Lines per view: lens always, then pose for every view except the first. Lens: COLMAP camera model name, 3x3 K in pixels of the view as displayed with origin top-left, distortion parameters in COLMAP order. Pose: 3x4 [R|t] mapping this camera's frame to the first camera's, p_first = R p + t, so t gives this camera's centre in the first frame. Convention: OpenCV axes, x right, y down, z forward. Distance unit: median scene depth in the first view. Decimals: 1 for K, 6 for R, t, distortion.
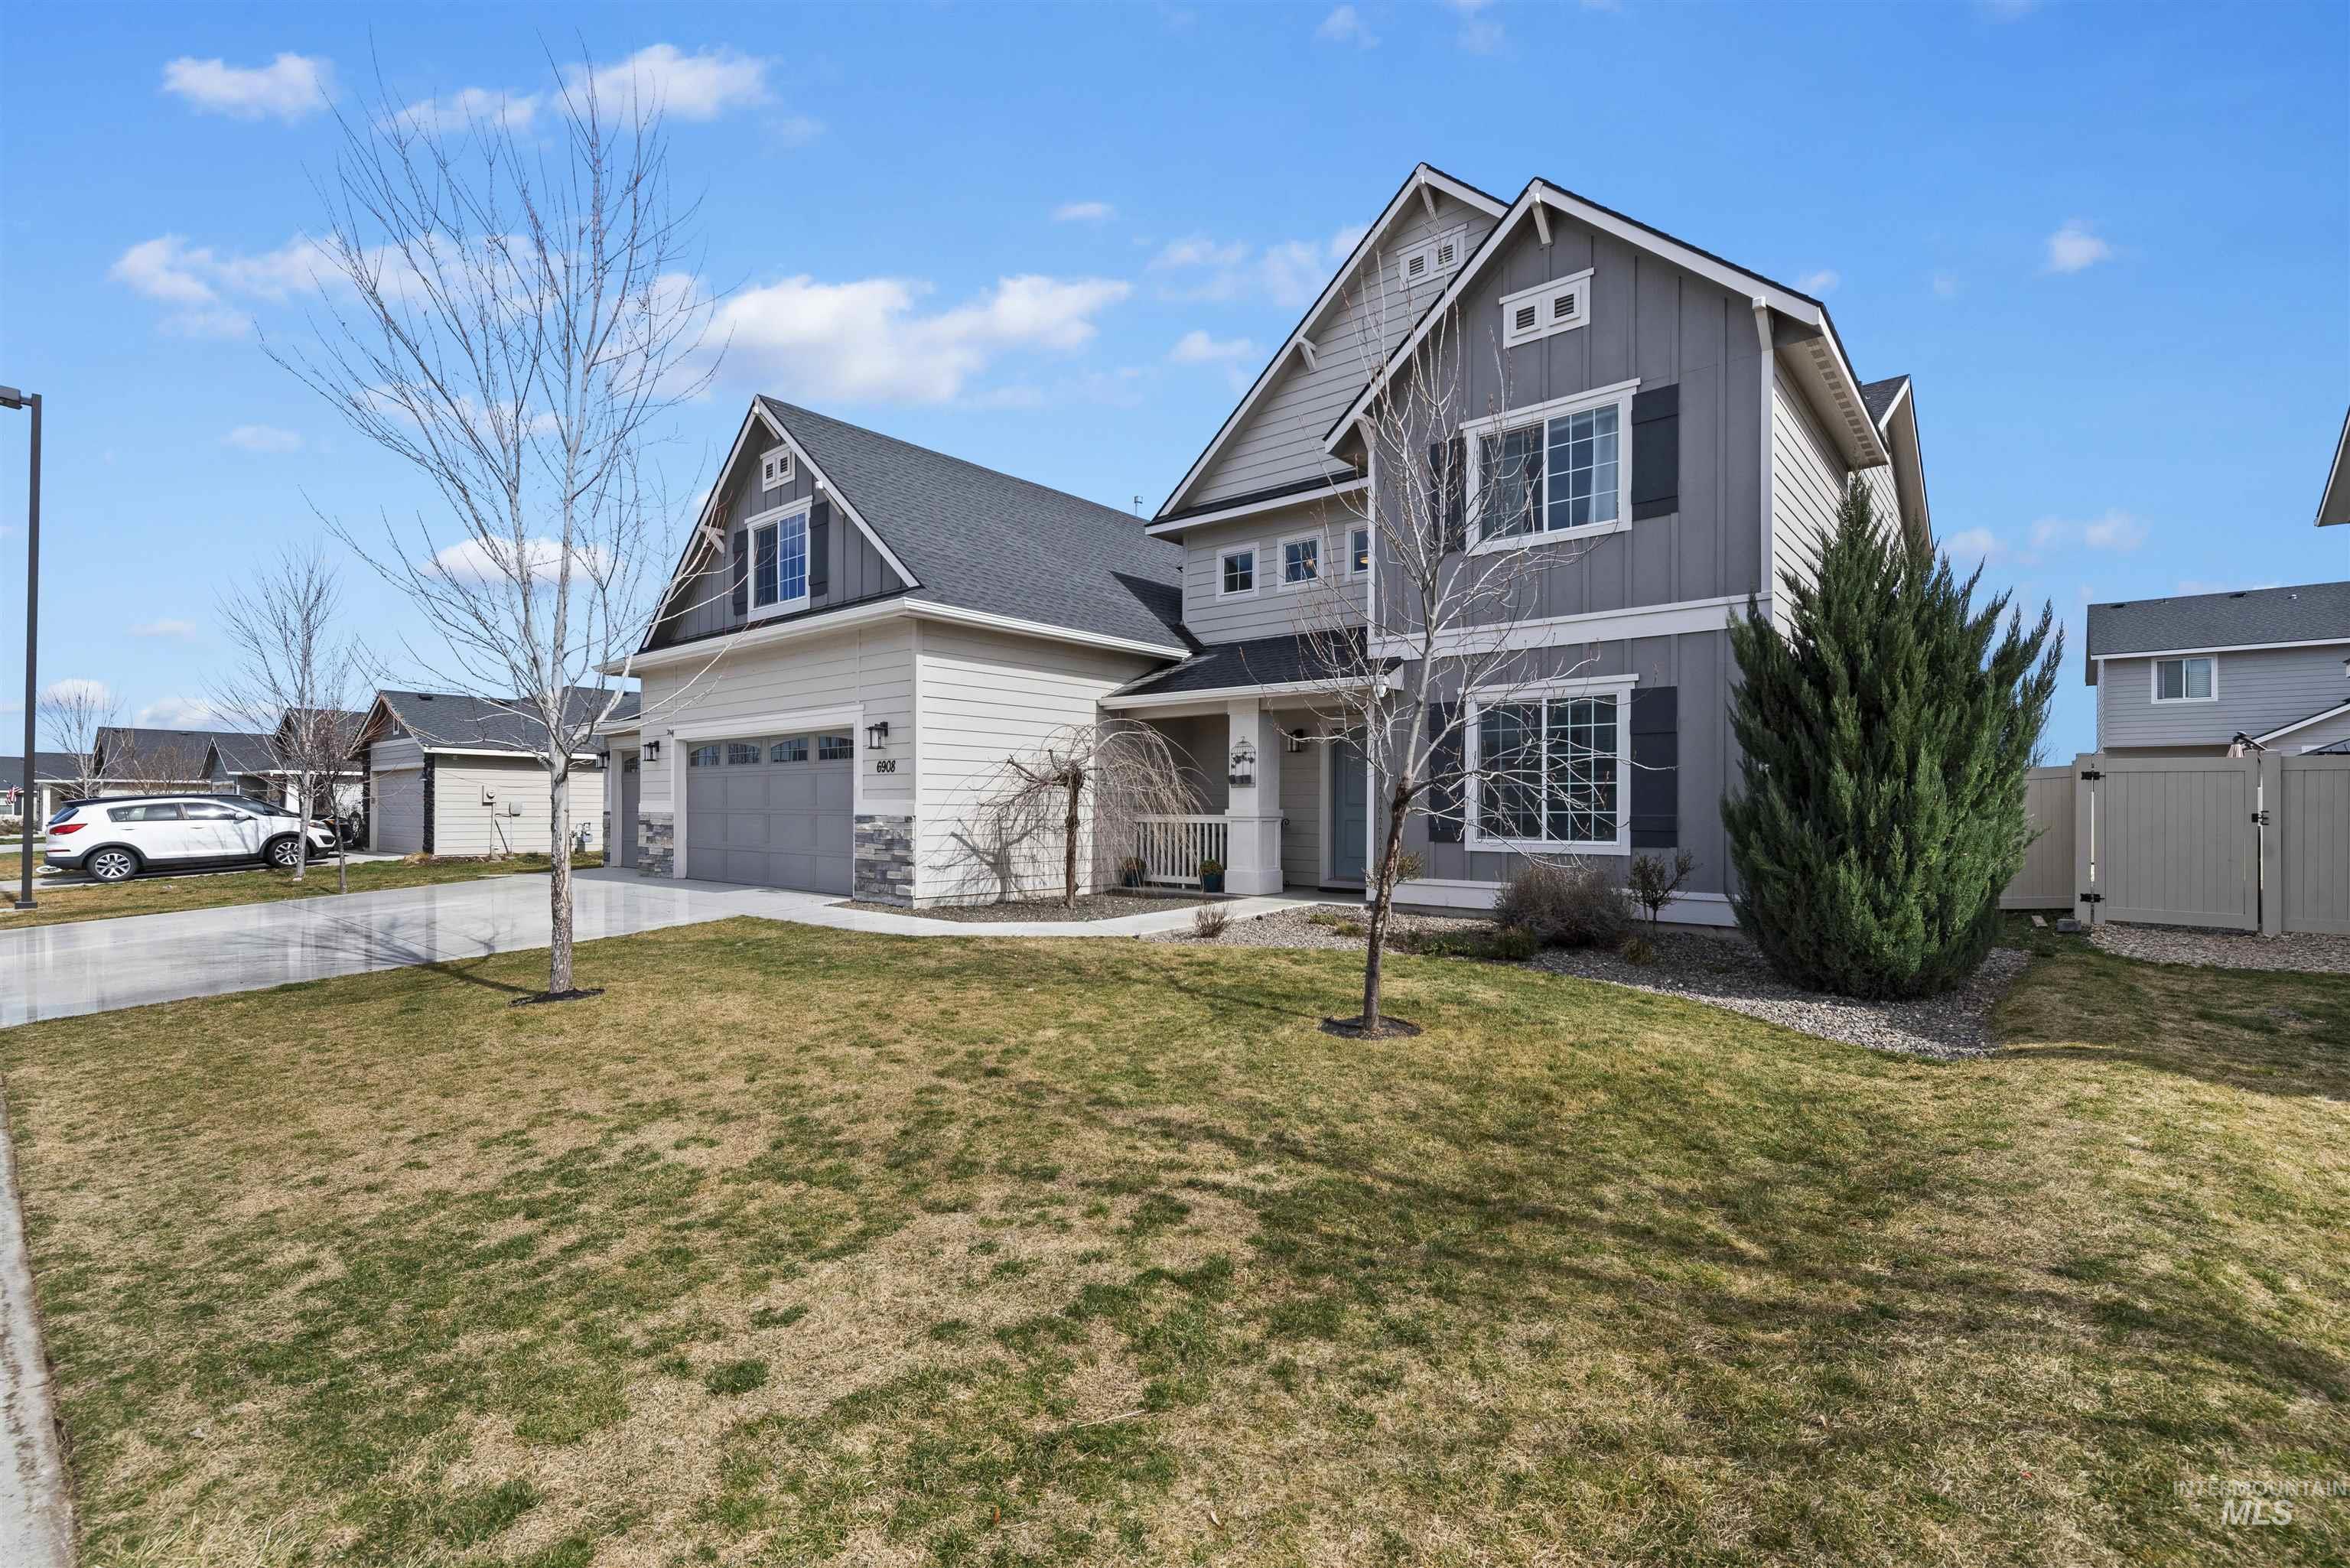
lens RADIAL K [[1030.3, 0, 1190.2], [0, 1030.3, 799.1], [0, 0, 1]] dist [0.004238, -0.000528]
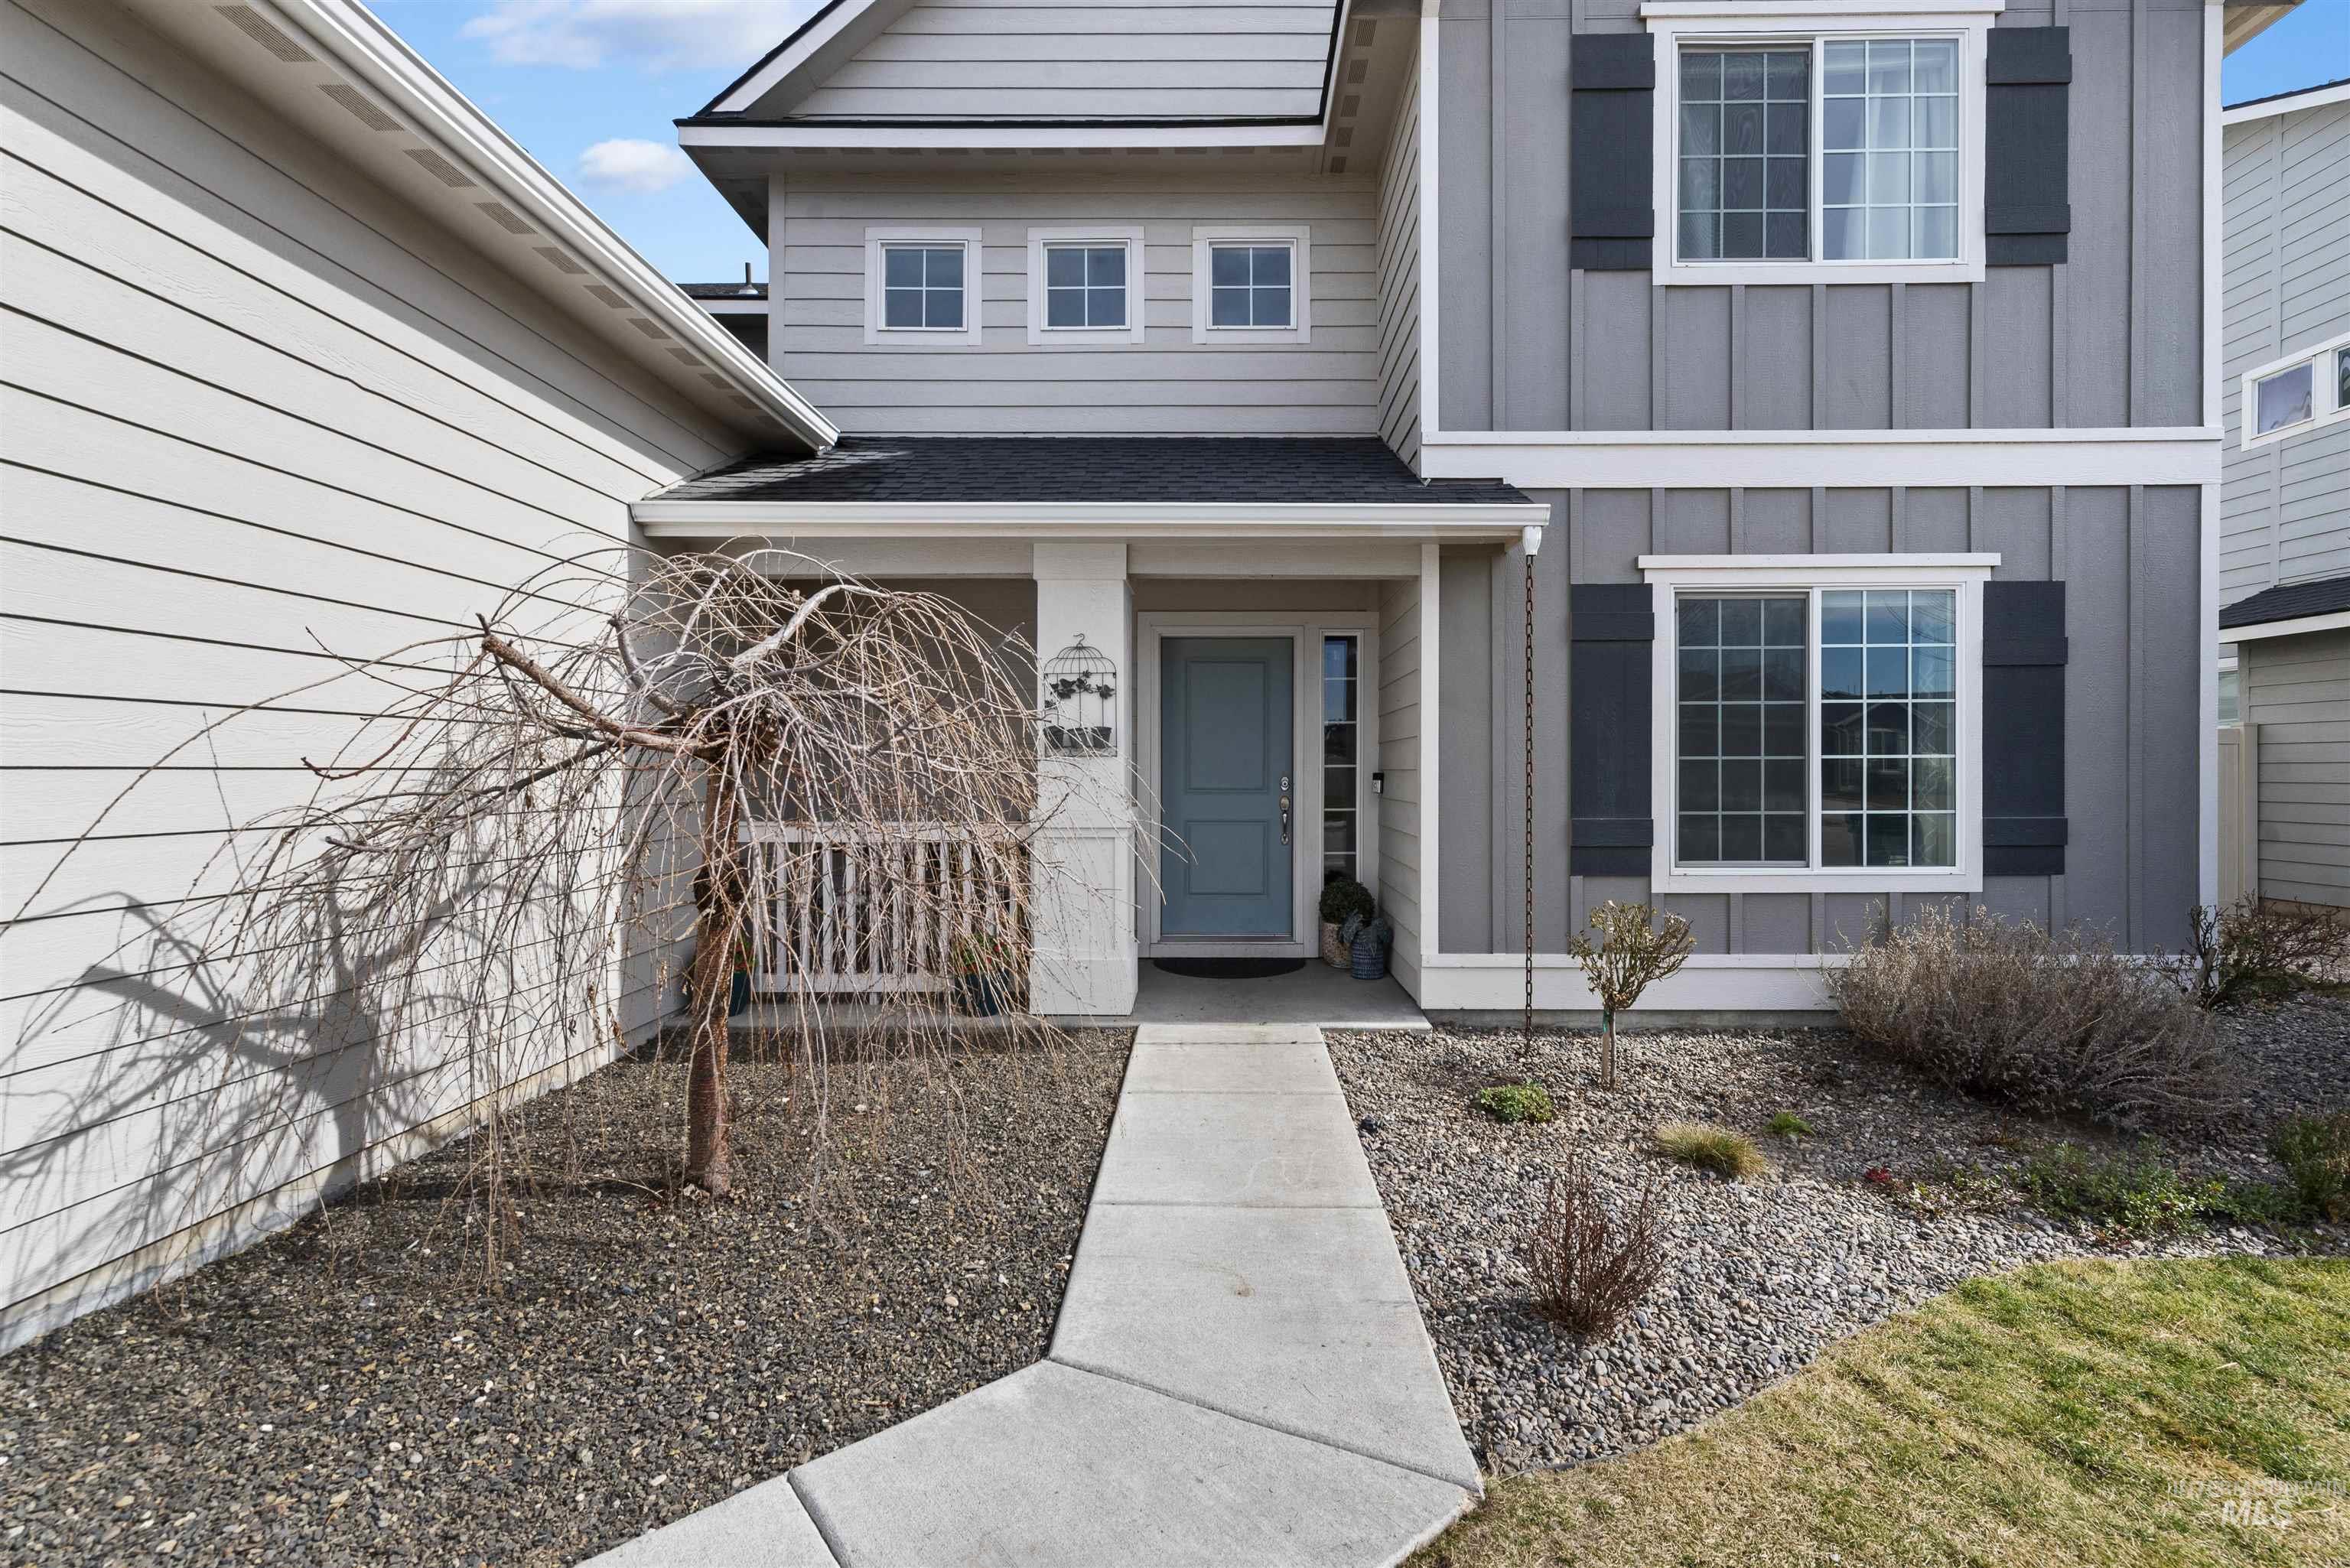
lens RADIAL K [[1030.3, 0, 1184.7], [0, 1030.3, 768.9], [0, 0, 1]] dist [0.004238, -0.000528]
pose [[0.776148, -0.006226, 0.630520, -0.182561], [-0.002314, 0.999916, 0.012722, -0.011997], [-0.630547, -0.011333, 0.776068, 0.665864]]
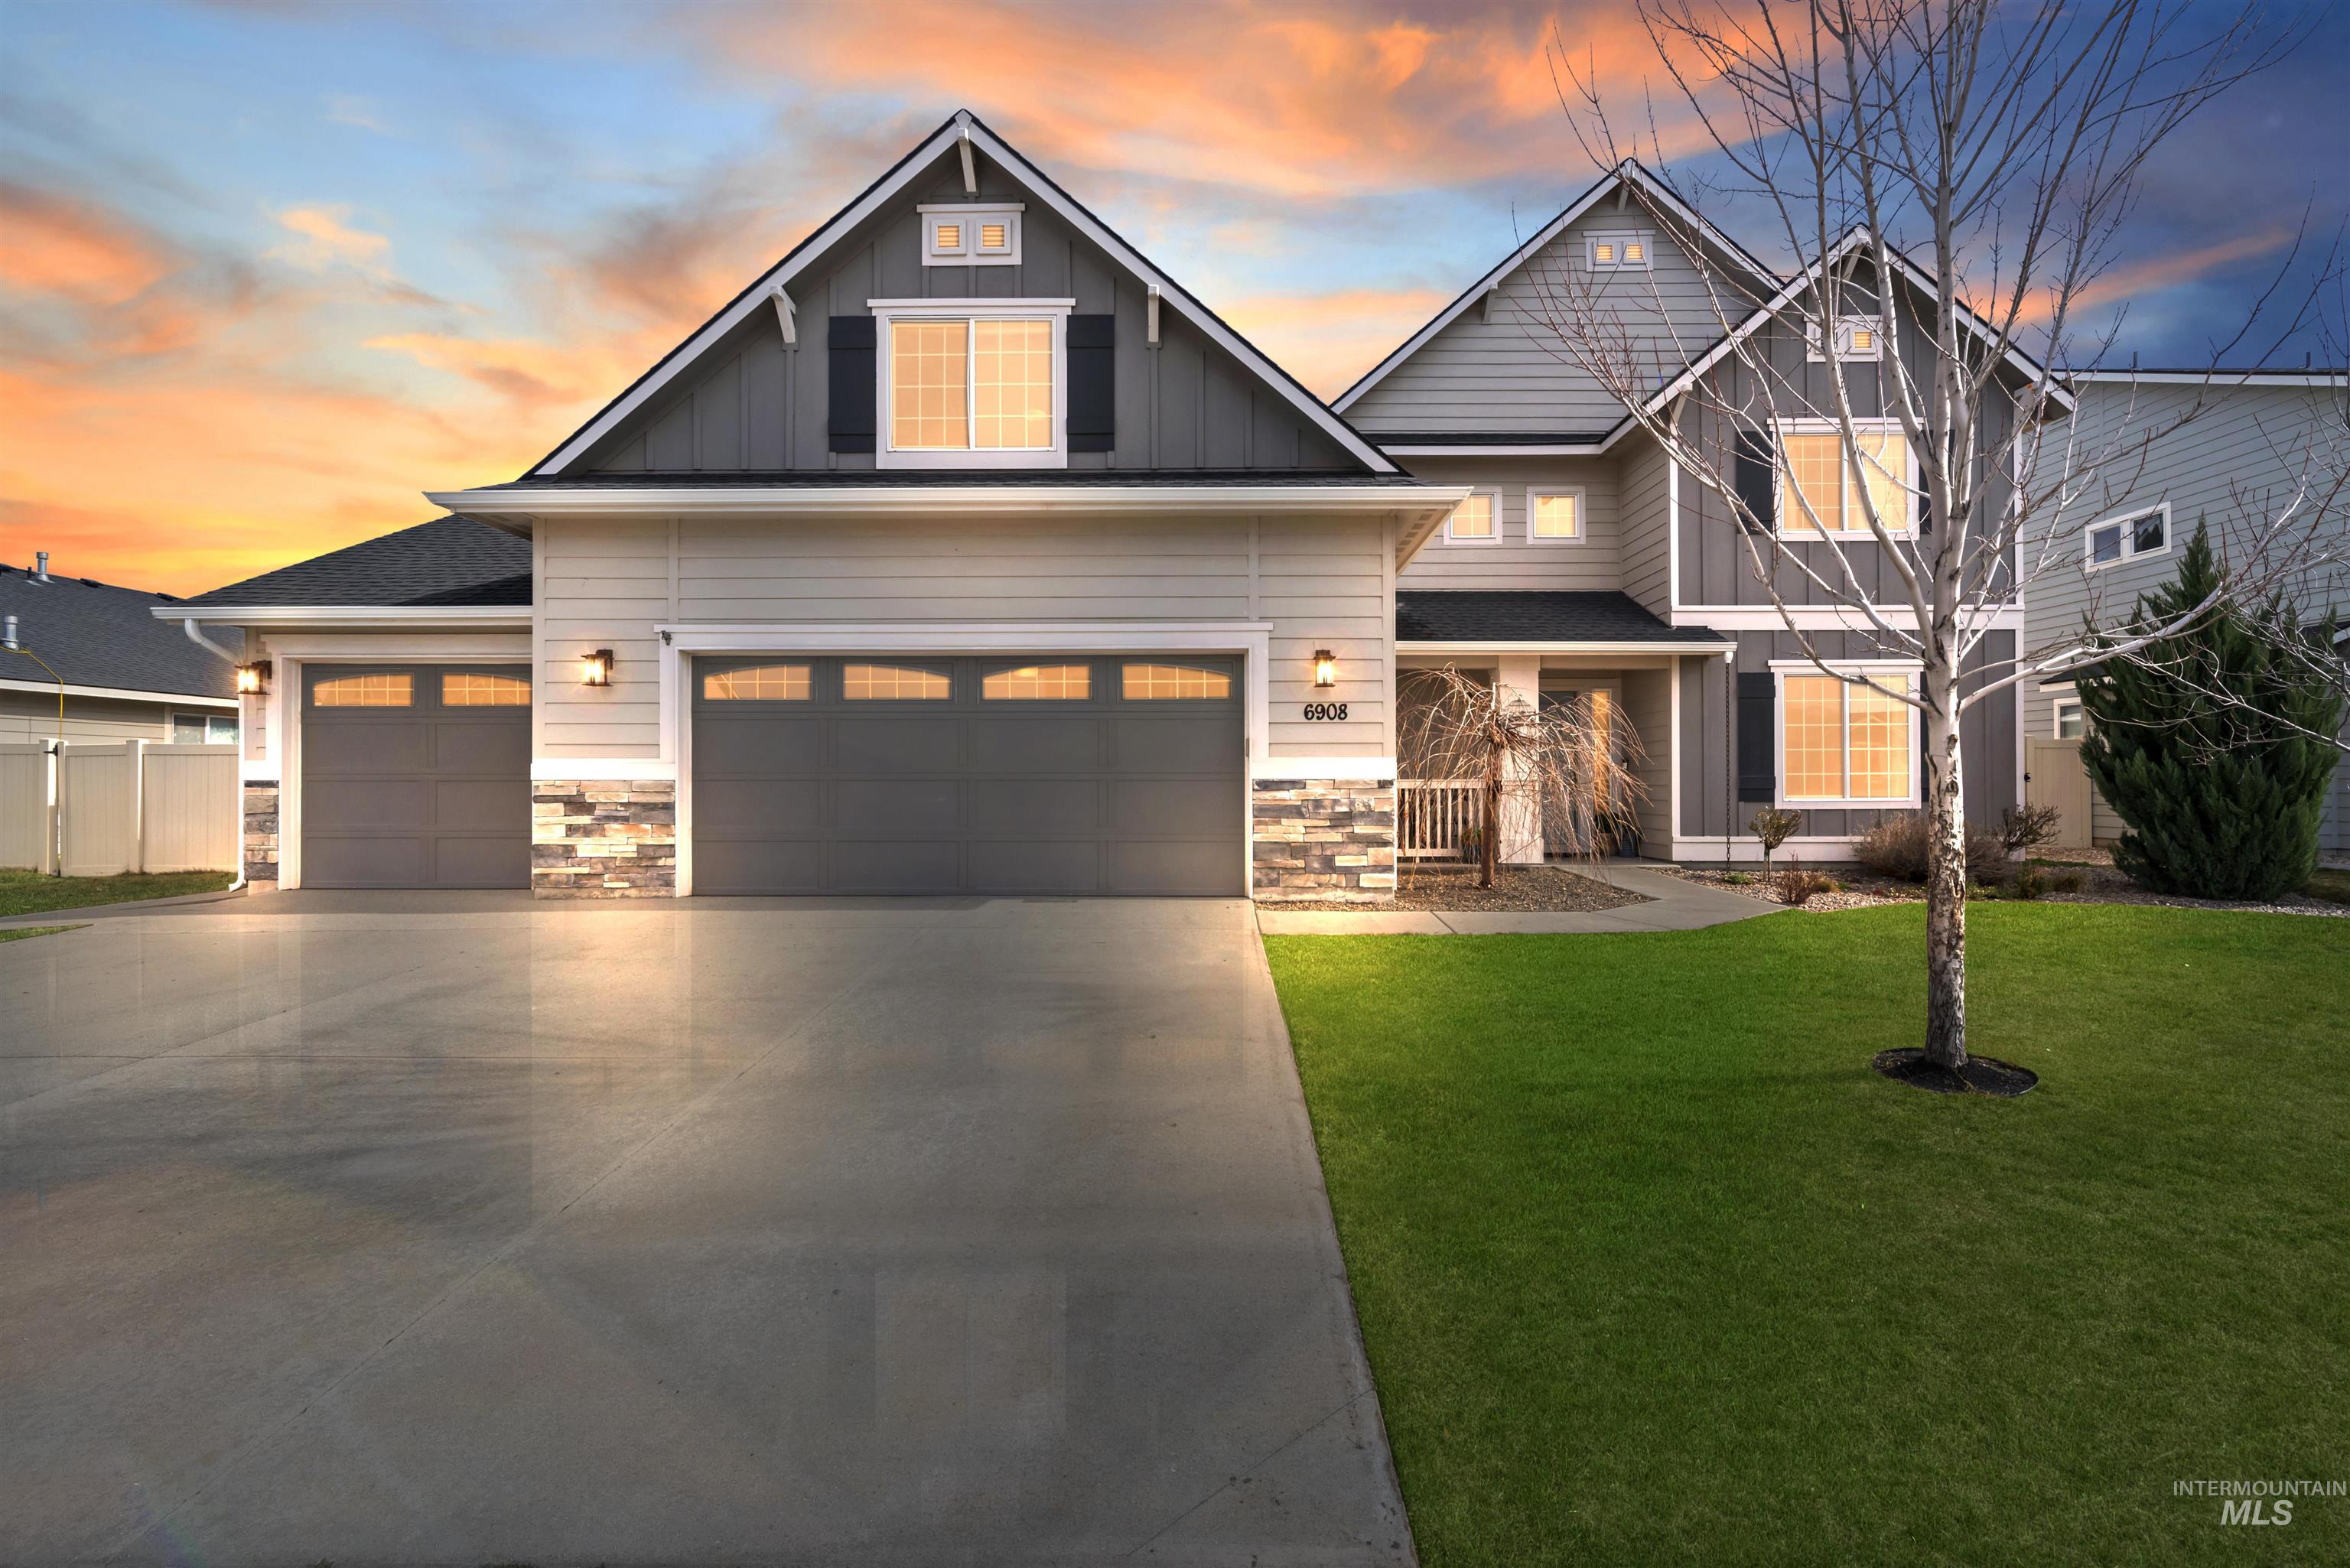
lens RADIAL K [[1030.3, 0, 1165.1], [0, 1030.3, 769.1], [0, 0, 1]] dist [0.004238, -0.000528]
pose [[0.775055, 0.004196, 0.631879, -0.803491], [-0.002496, 0.999990, -0.003579, 0.011027], [-0.631888, 0.001196, 0.775059, 0.490526]]
